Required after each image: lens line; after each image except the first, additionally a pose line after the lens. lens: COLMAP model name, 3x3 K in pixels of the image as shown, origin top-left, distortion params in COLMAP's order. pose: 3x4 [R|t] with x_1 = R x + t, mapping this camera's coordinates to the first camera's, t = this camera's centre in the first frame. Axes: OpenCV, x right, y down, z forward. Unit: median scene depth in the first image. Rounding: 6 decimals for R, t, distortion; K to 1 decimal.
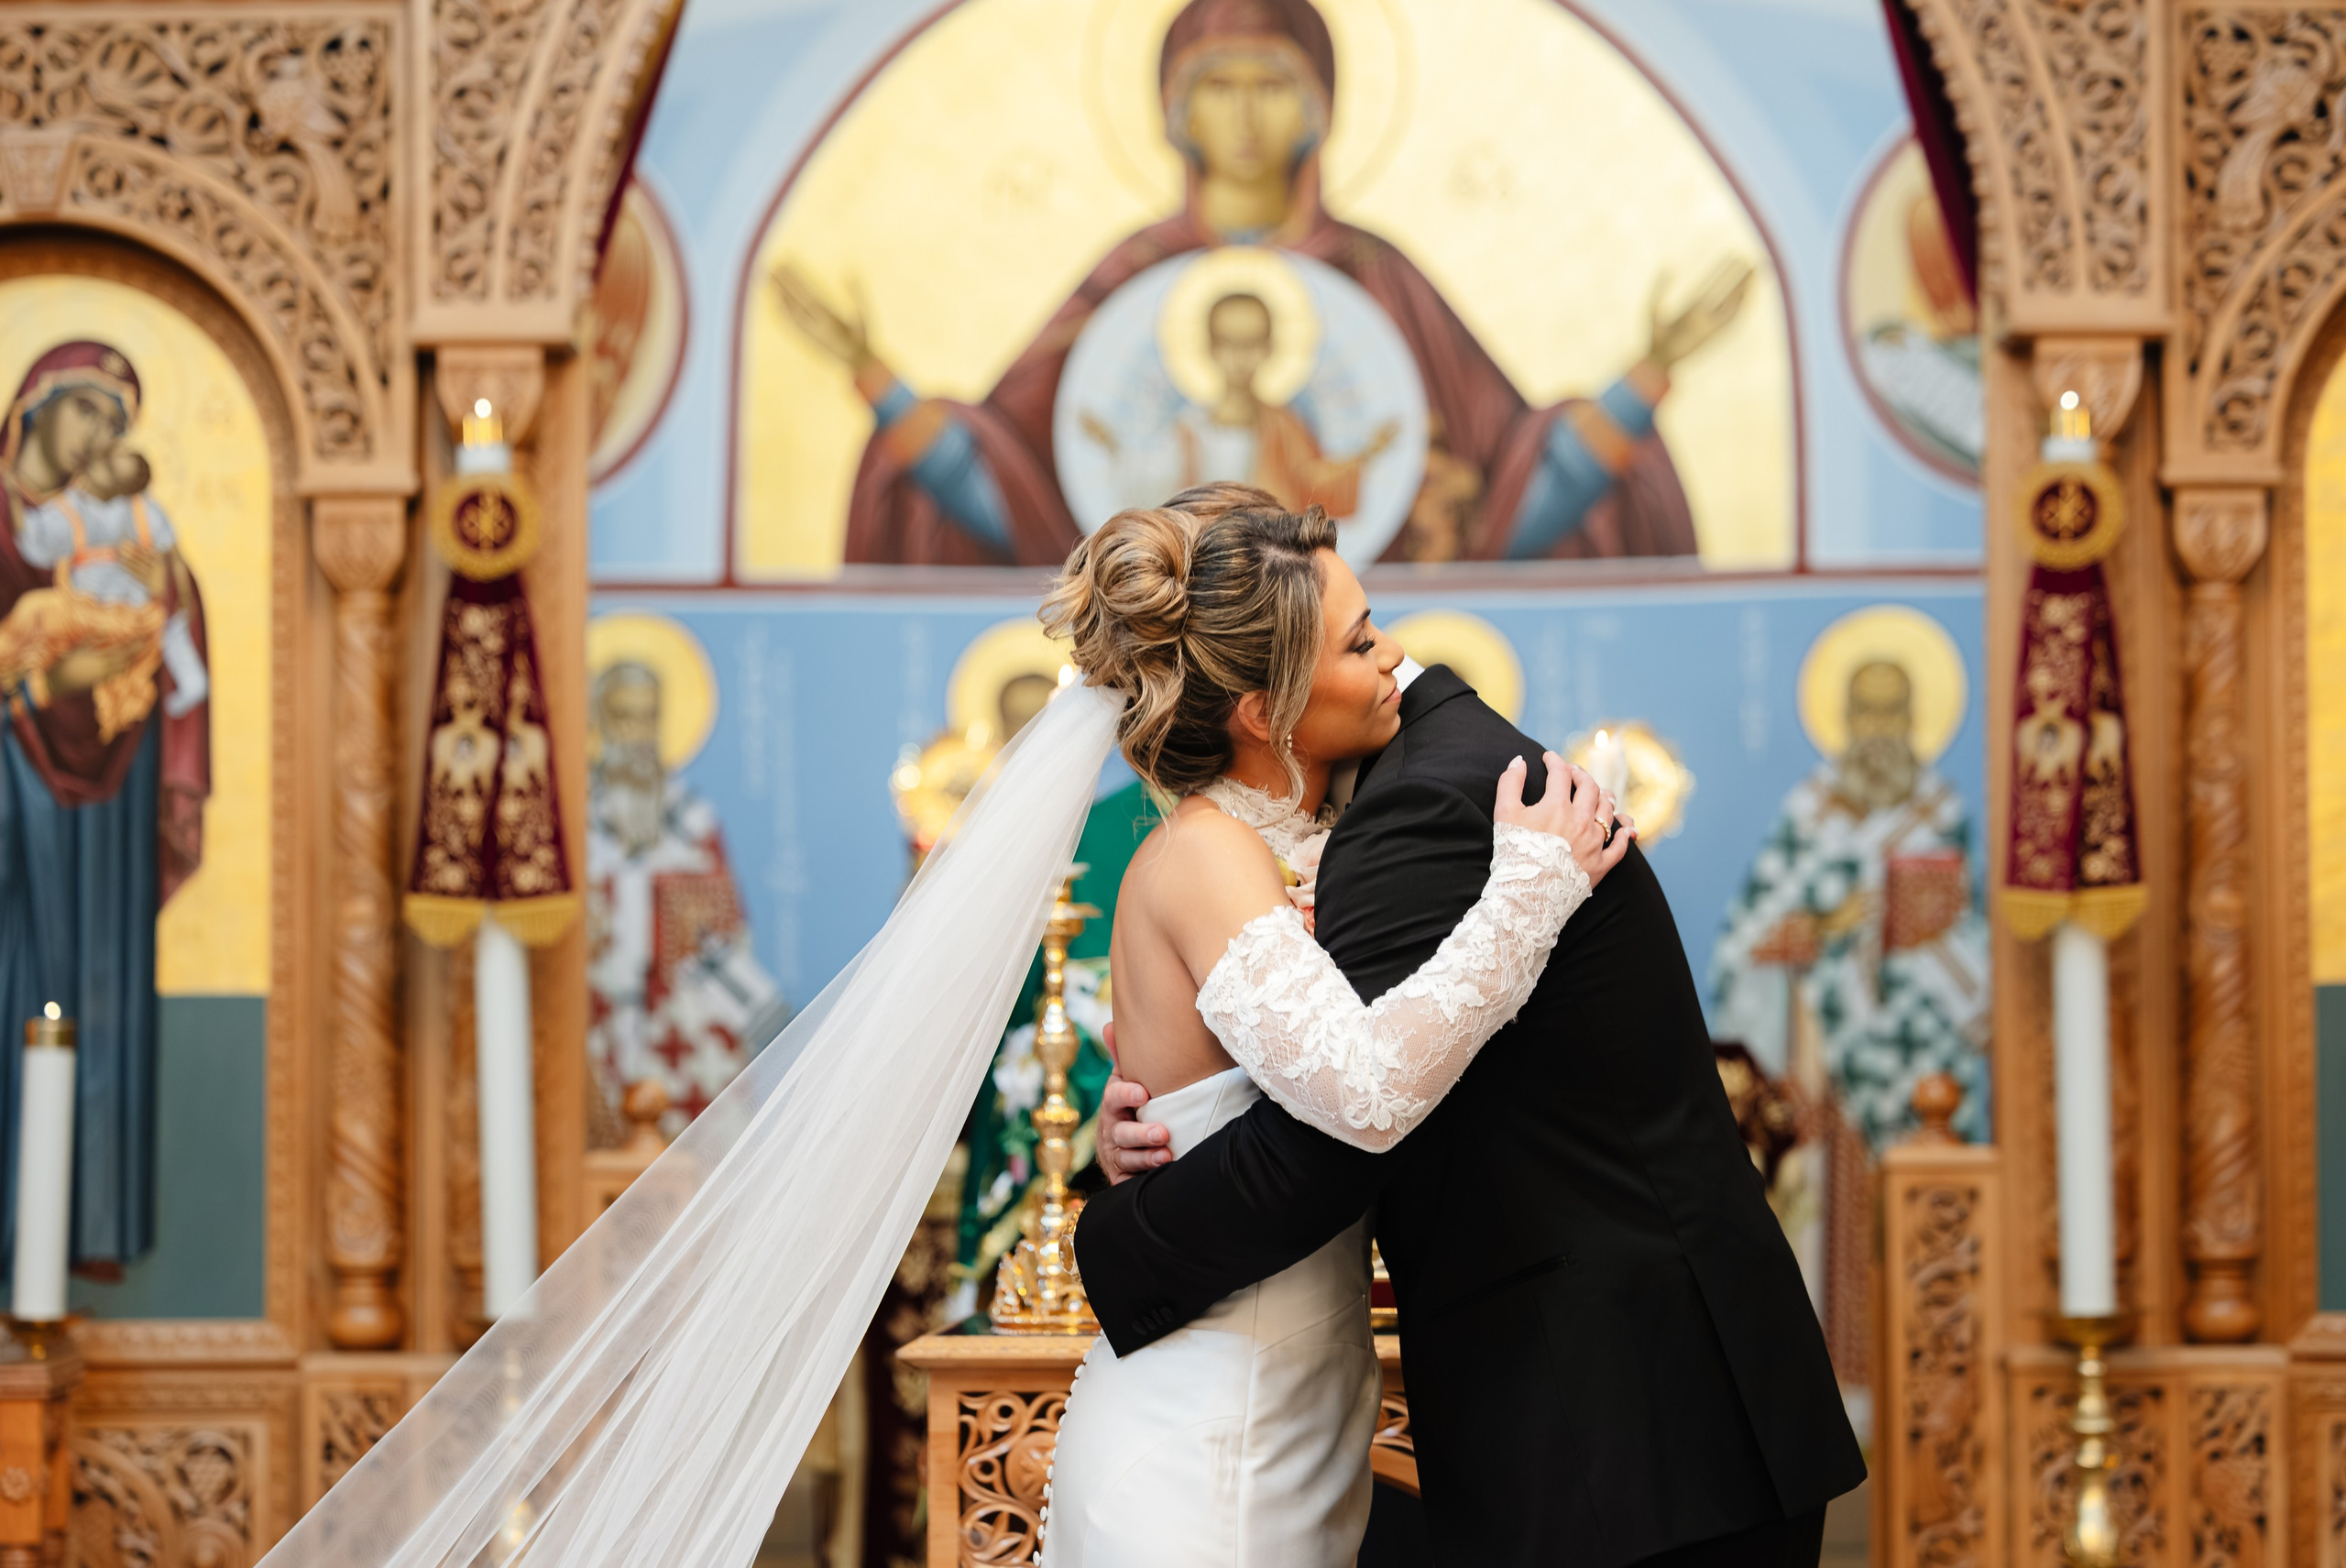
lens RADIAL K [[6157.1, 0, 1068.1], [0, 6157.1, 816.1], [0, 0, 1]] dist [-0.015628, 0.000000]
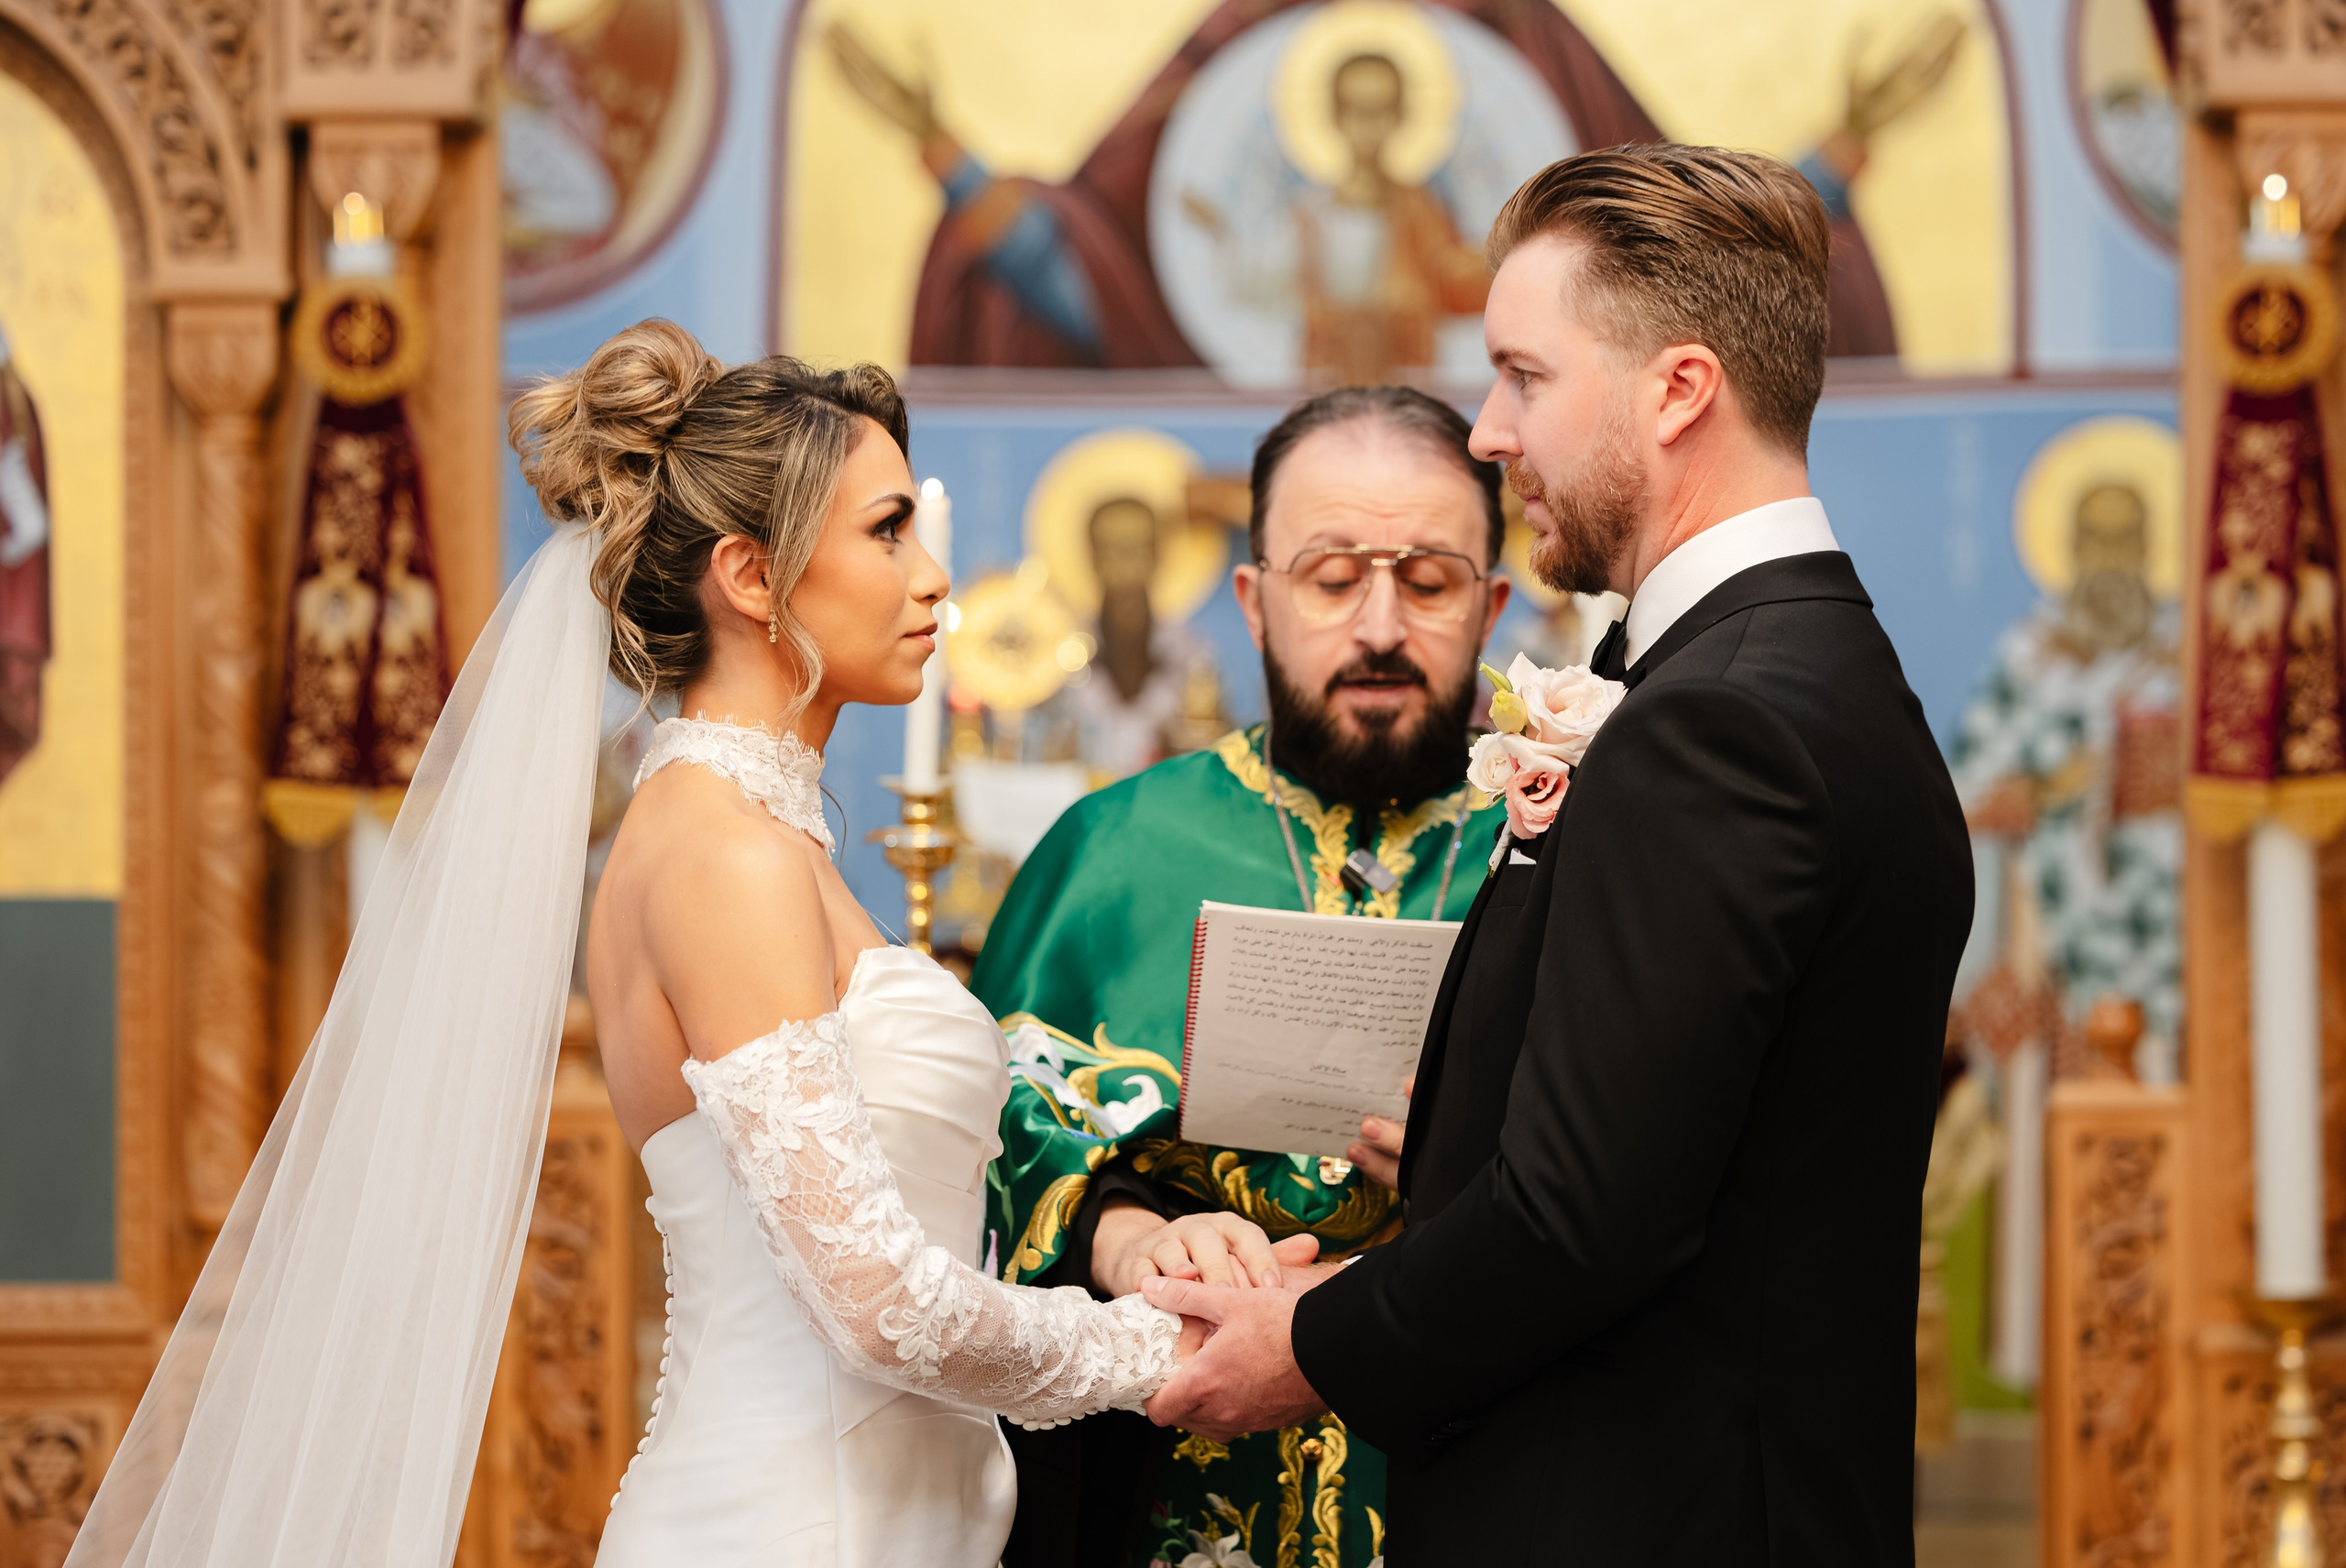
lens RADIAL K [[6669.6, 0, 1166.5], [0, 6669.6, 819.3], [0, 0, 1]] dist [0.035452, 0.000000]
pose [[0.999635, 0.002355, -0.026896, 0.037187], [-0.001519, 0.999517, 0.031034, -0.010057], [0.026957, -0.030982, 0.999156, 0.096079]]
